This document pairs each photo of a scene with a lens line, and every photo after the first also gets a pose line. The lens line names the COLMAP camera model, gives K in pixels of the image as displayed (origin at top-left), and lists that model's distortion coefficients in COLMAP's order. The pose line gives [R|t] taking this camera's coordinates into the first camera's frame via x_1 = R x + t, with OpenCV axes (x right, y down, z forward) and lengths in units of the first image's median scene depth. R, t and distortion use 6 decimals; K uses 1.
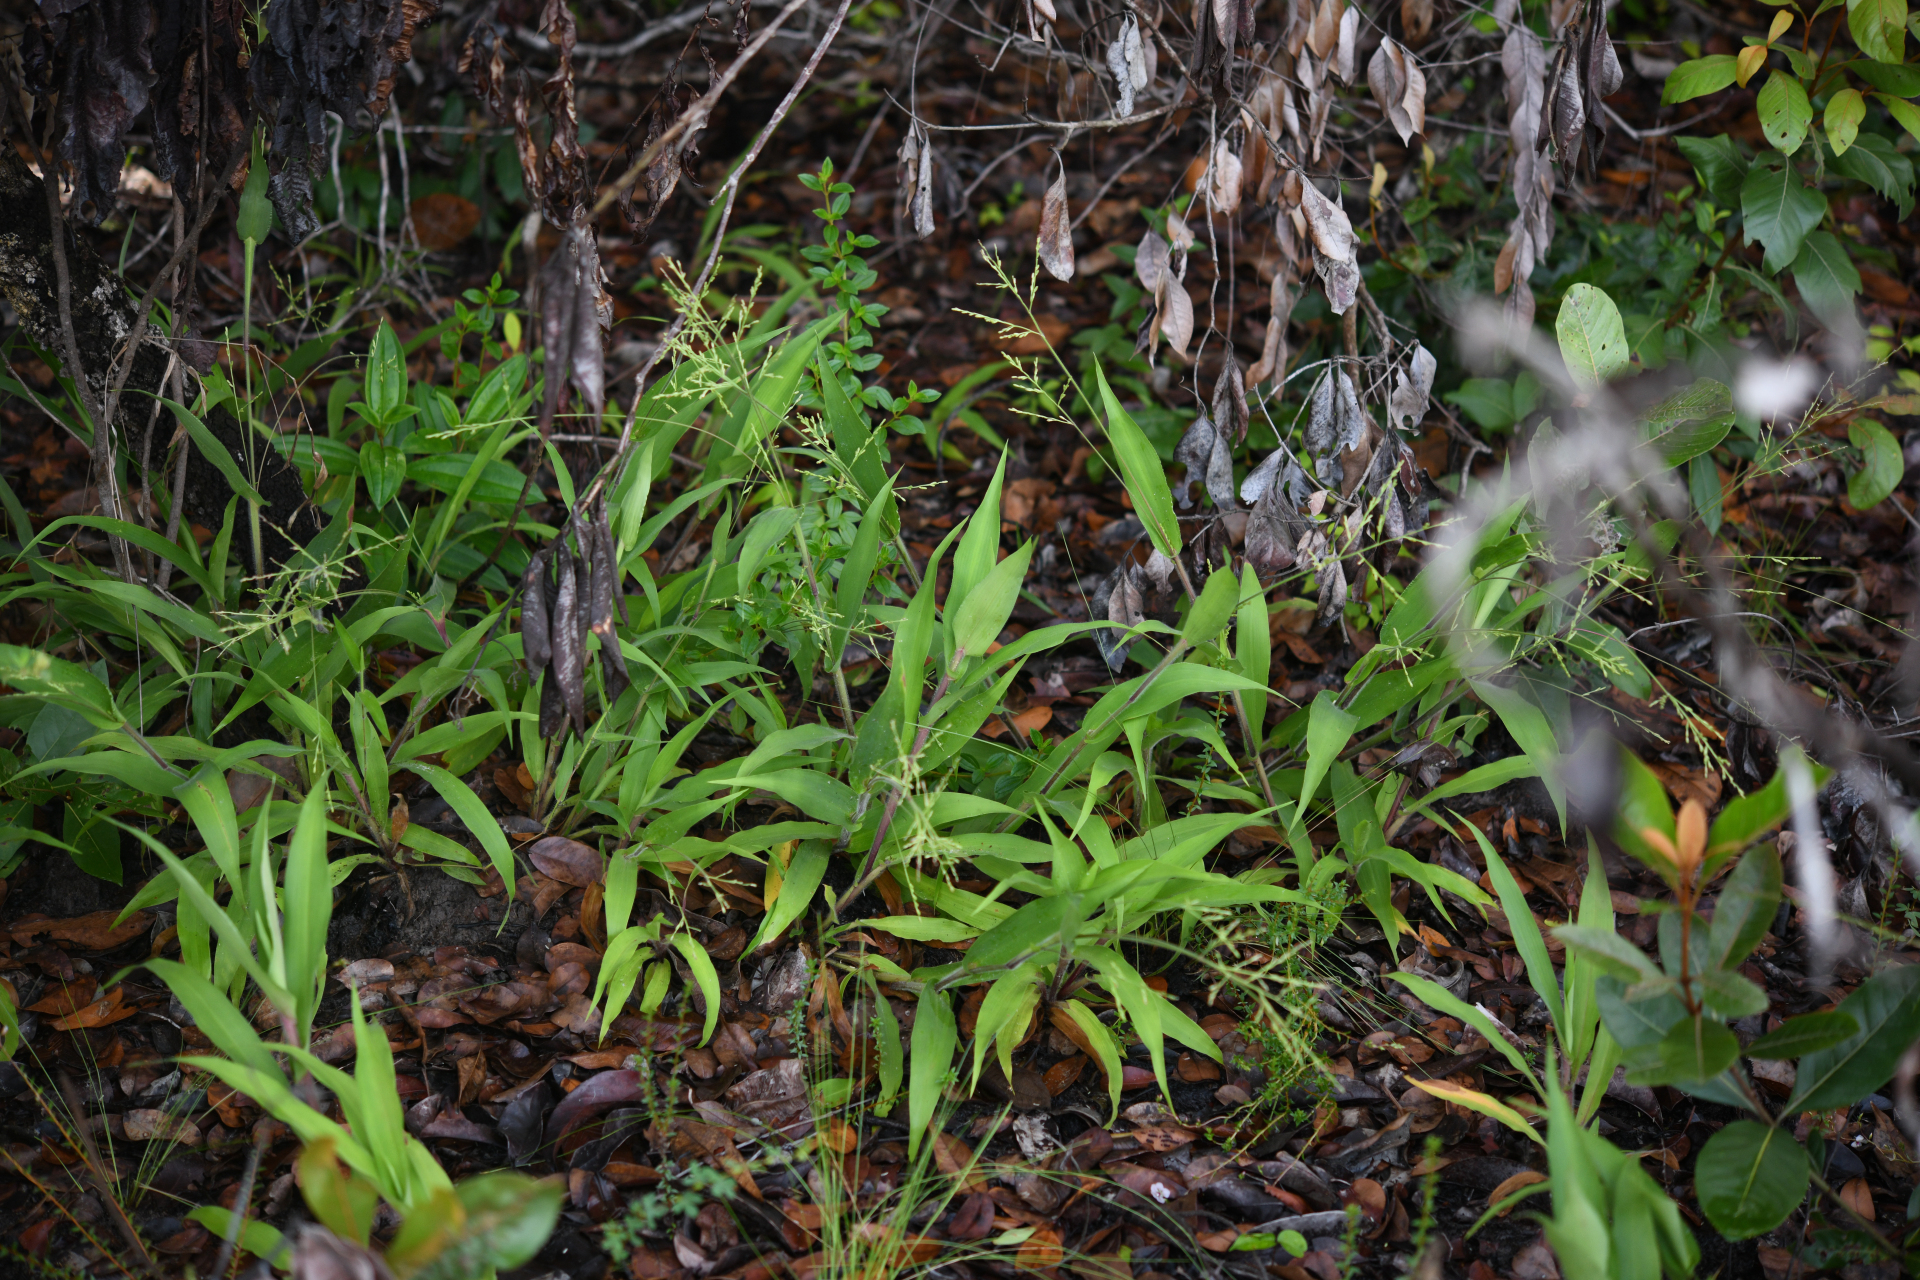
lens RADIAL K [[3198.1, 0, 960.0], [0, 3198.1, 640.0], [0, 0, 1]] dist [-0.003463, 0.440621]
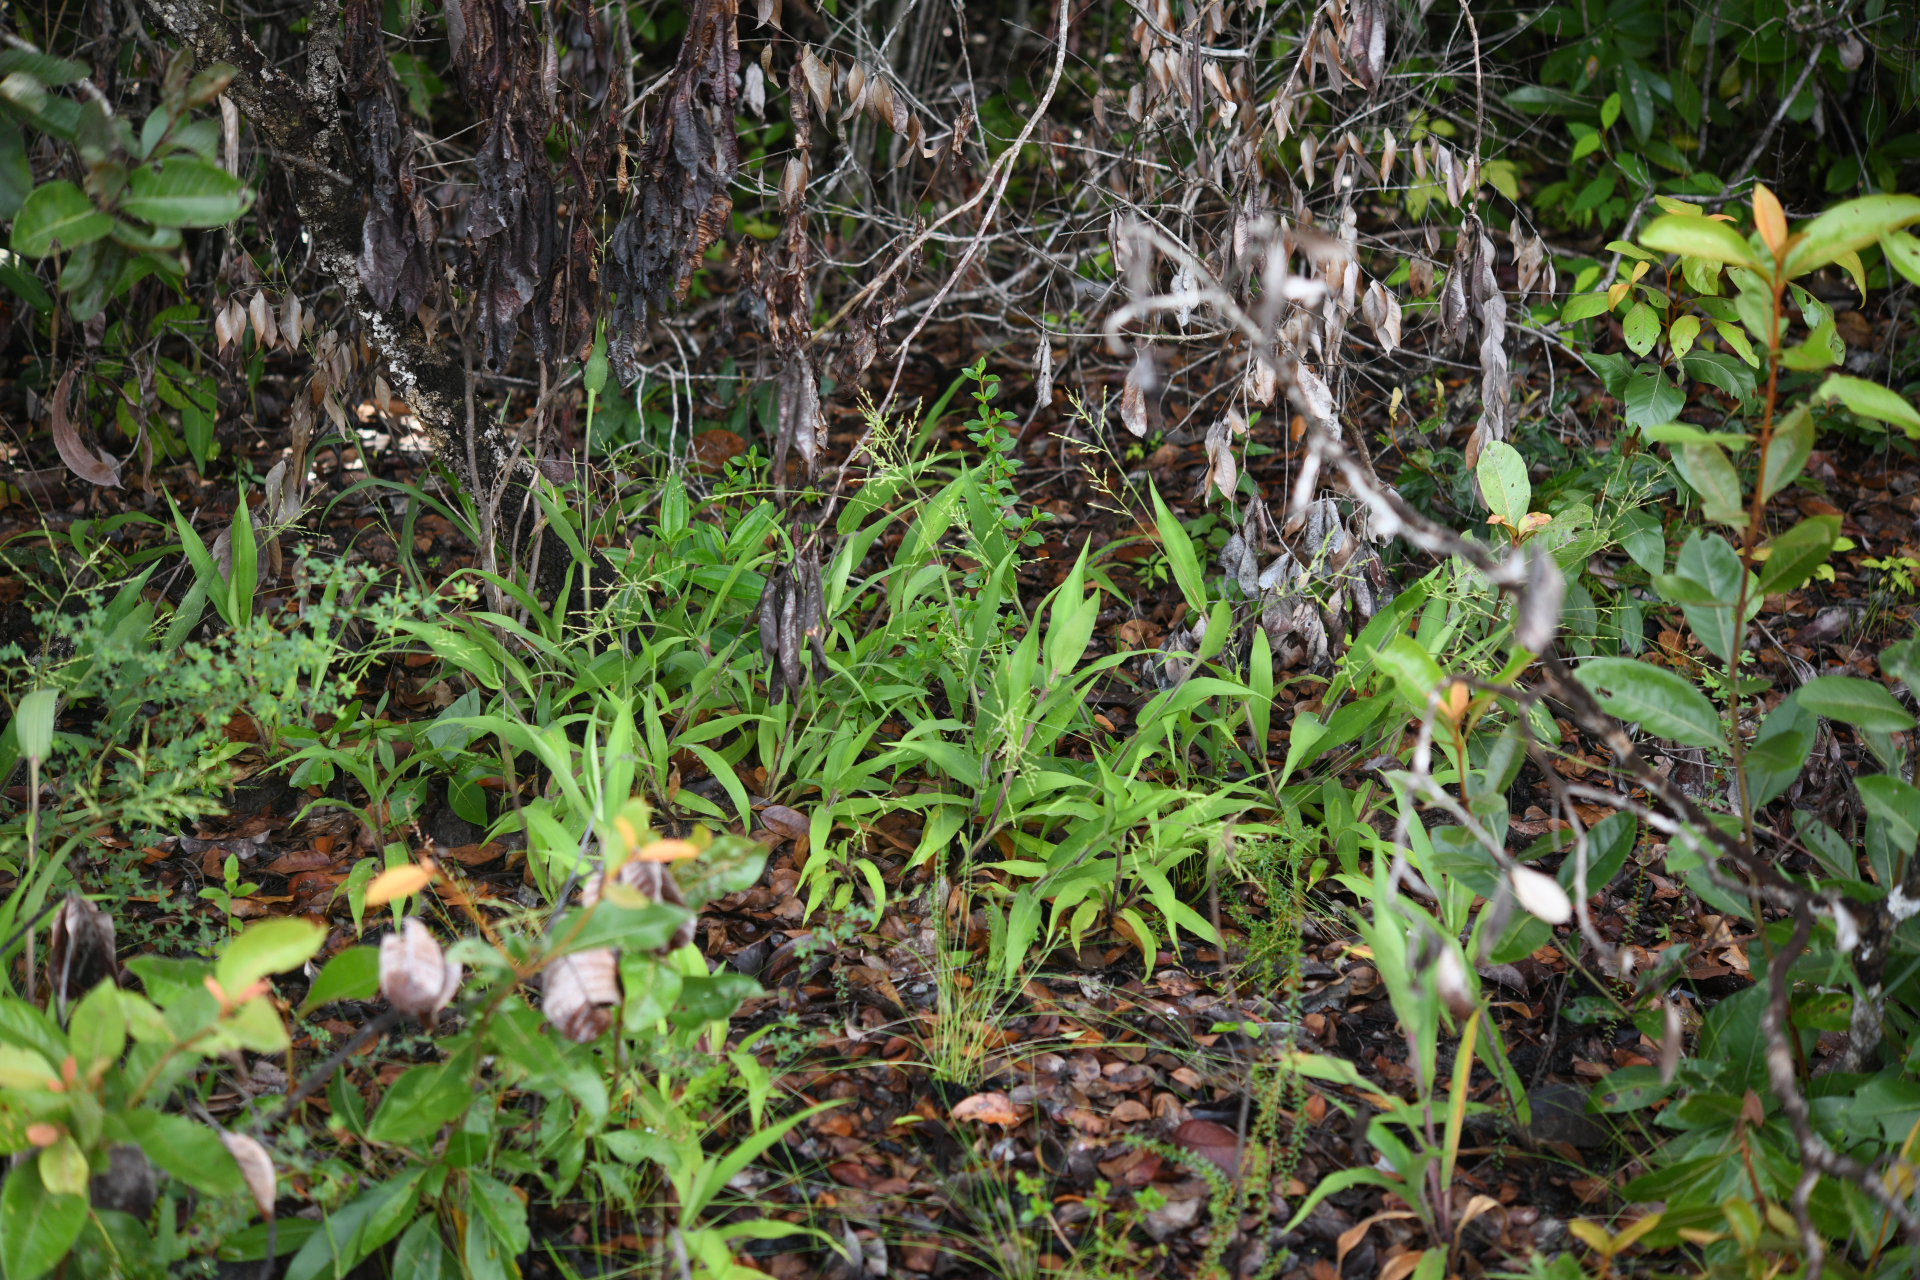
lens RADIAL K [[3198.1, 0, 960.0], [0, 3198.1, 640.0], [0, 0, 1]] dist [-0.003463, 0.440621]
pose [[0.996477, 0.016898, -0.082151, 0.076412], [-0.026928, 0.992095, -0.122566, 0.168959], [0.079431, 0.124346, 0.989055, -0.457579]]
